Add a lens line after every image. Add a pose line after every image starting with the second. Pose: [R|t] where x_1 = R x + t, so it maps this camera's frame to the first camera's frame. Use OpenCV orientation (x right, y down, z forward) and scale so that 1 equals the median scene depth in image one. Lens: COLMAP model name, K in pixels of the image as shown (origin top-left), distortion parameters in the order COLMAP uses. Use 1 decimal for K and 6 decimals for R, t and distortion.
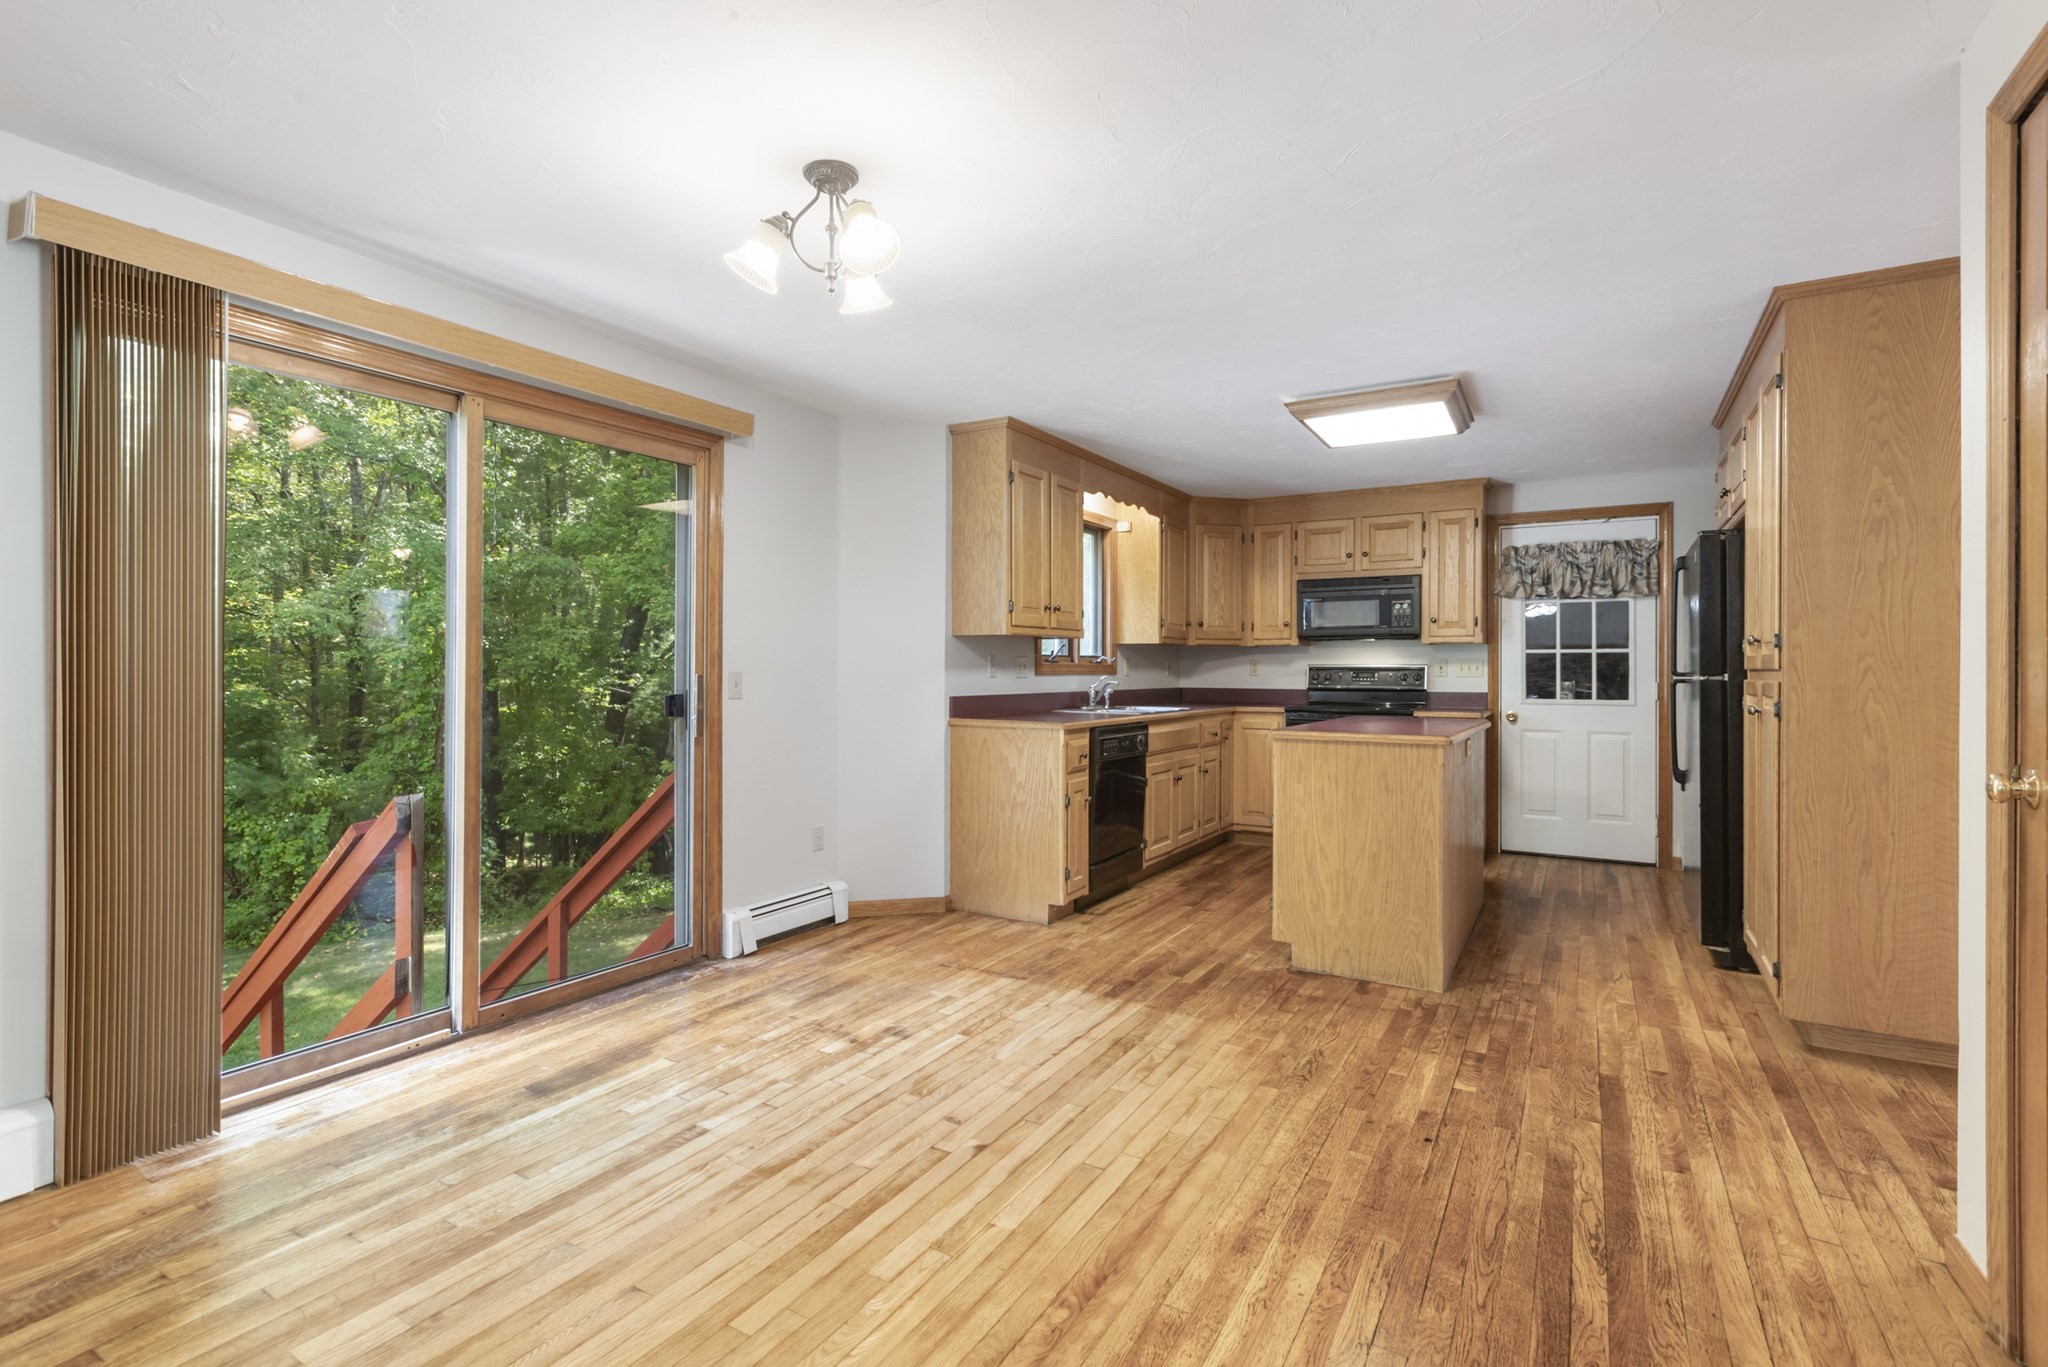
lens RADIAL K [[946.8, 0, 1025.9], [0, 946.8, 665.8], [0, 0, 1]] dist [0.002502, 0.000973]
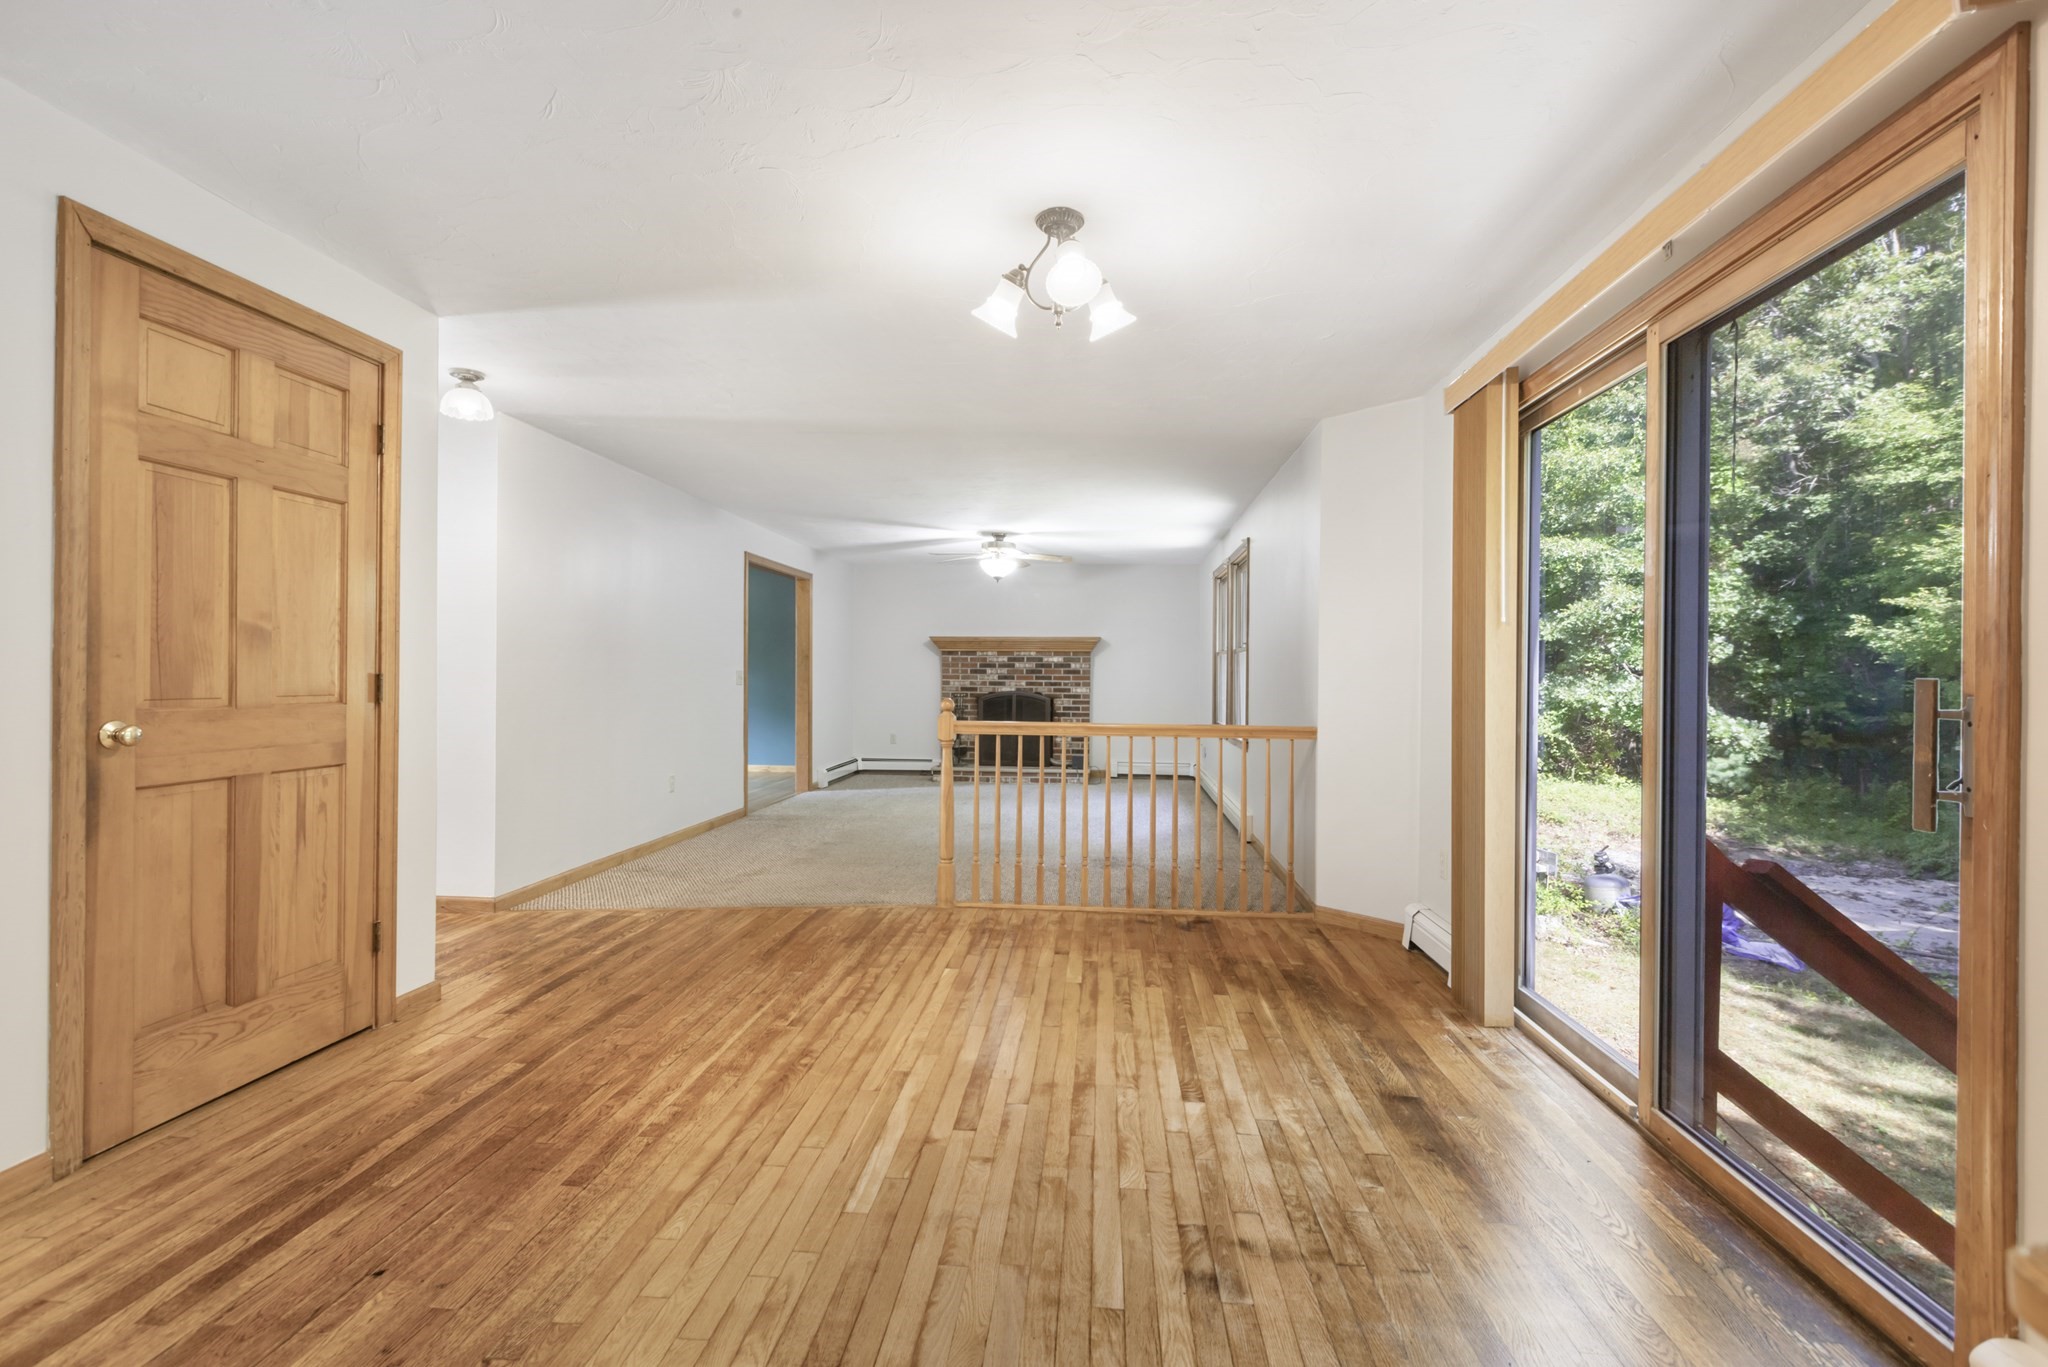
lens RADIAL K [[933.2, 0, 1021.2], [0, 933.2, 681.0], [0, 0, 1]] dist [0.002760, -0.001002]
pose [[-0.903241, -0.009318, -0.429033, 0.151910], [-0.010608, 0.999944, 0.000616, 0.011827], [0.429003, 0.005107, -0.903288, 1.003800]]
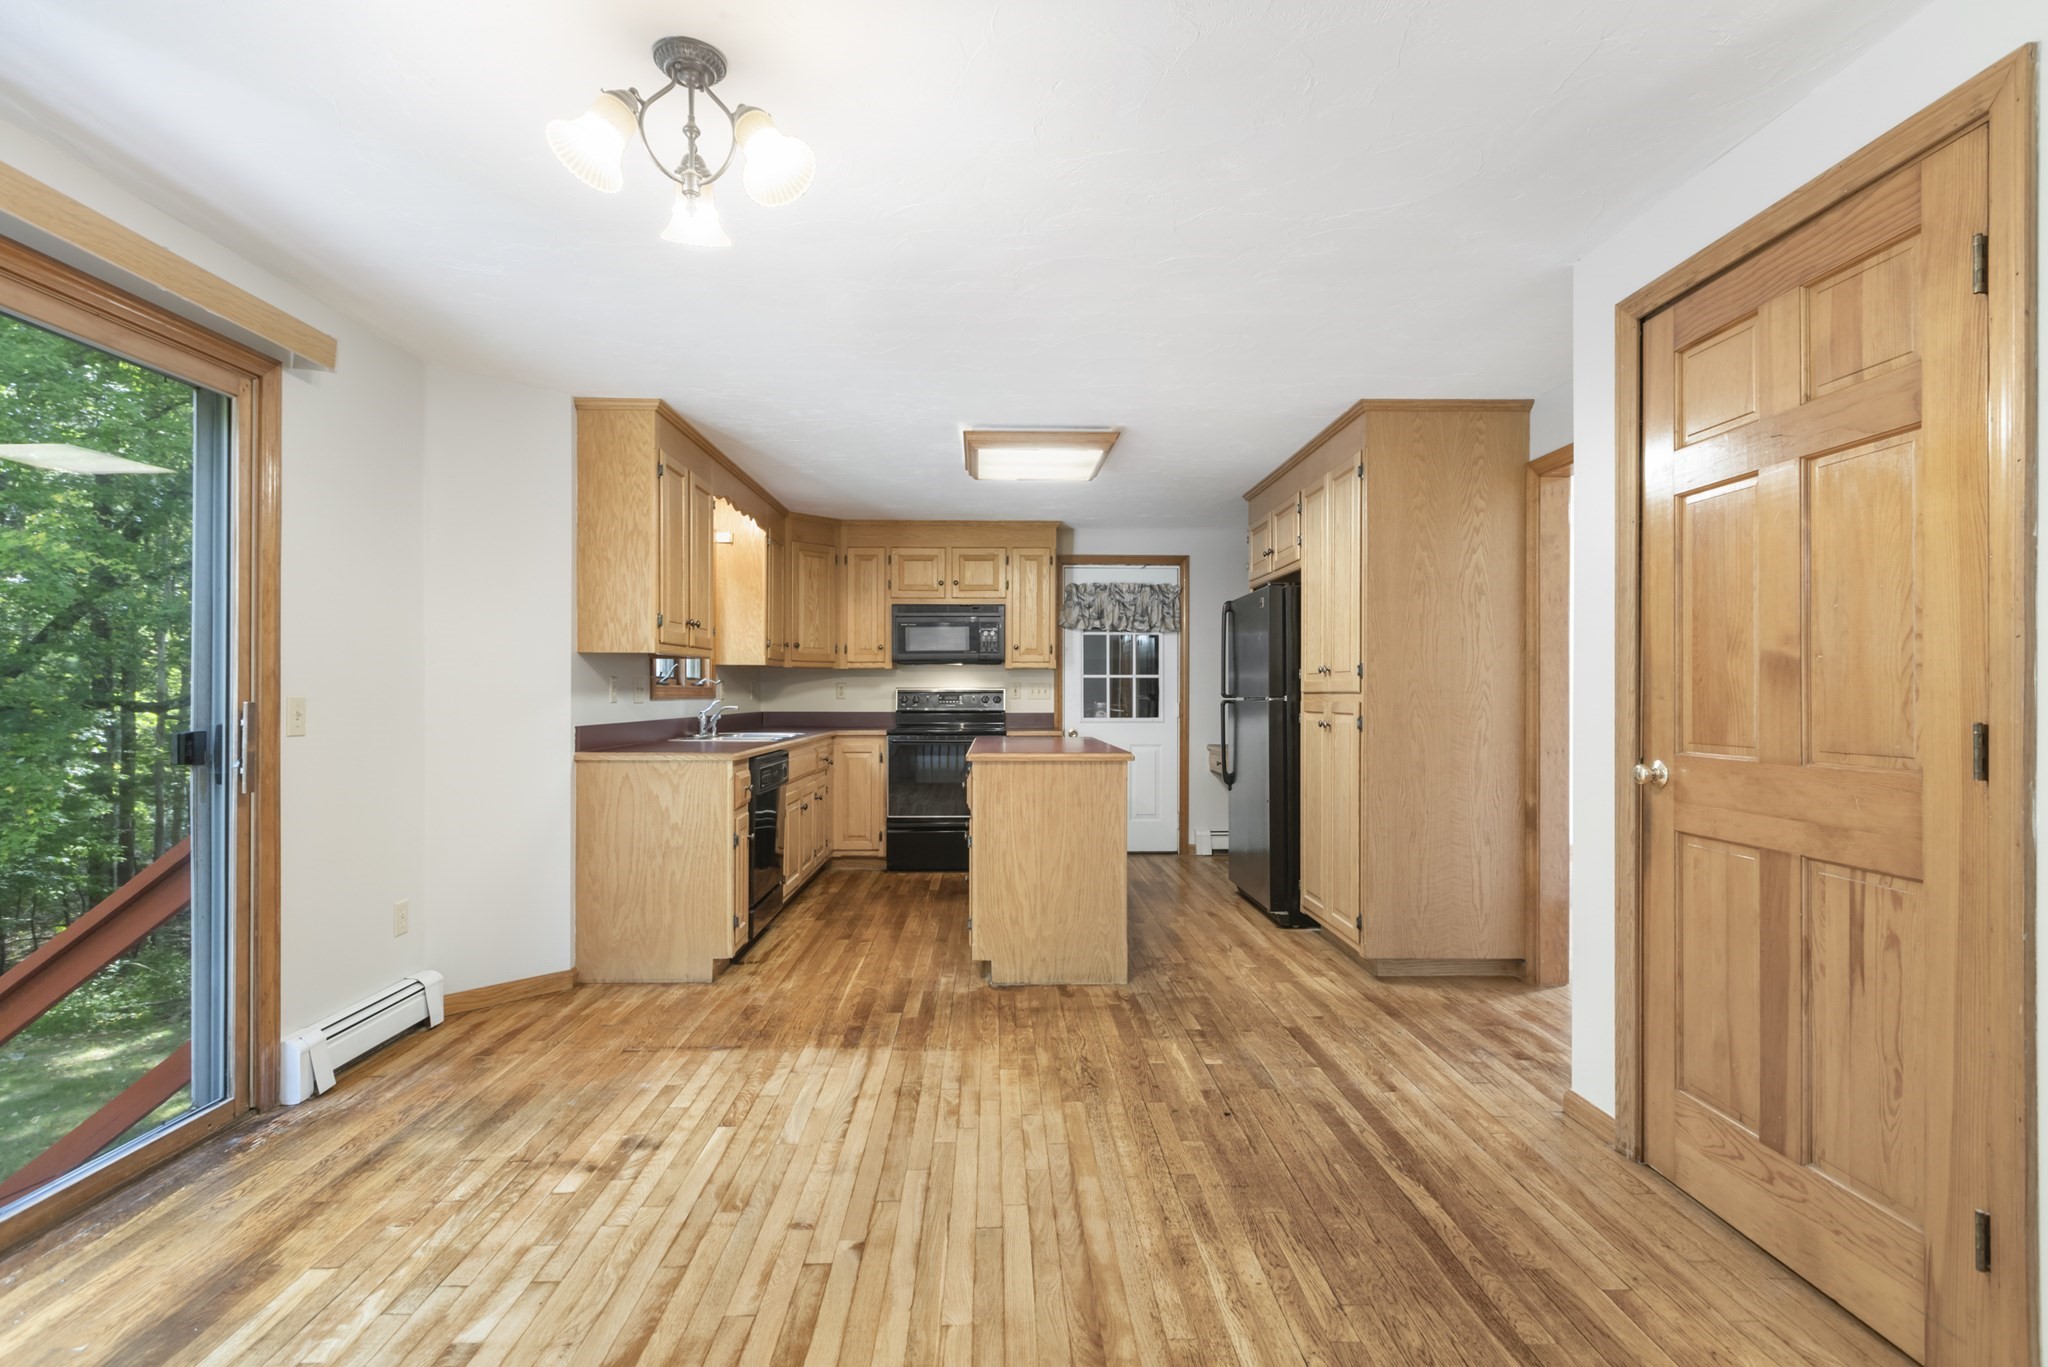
lens RADIAL K [[946.9, 0, 1020.7], [0, 946.9, 691.0], [0, 0, 1]] dist [0.003433, 0.000363]
pose [[0.846135, -0.001007, 0.532968, -0.200140], [-0.000589, 0.999996, 0.002824, -0.001046], [-0.532969, -0.002704, 0.846131, 0.098640]]
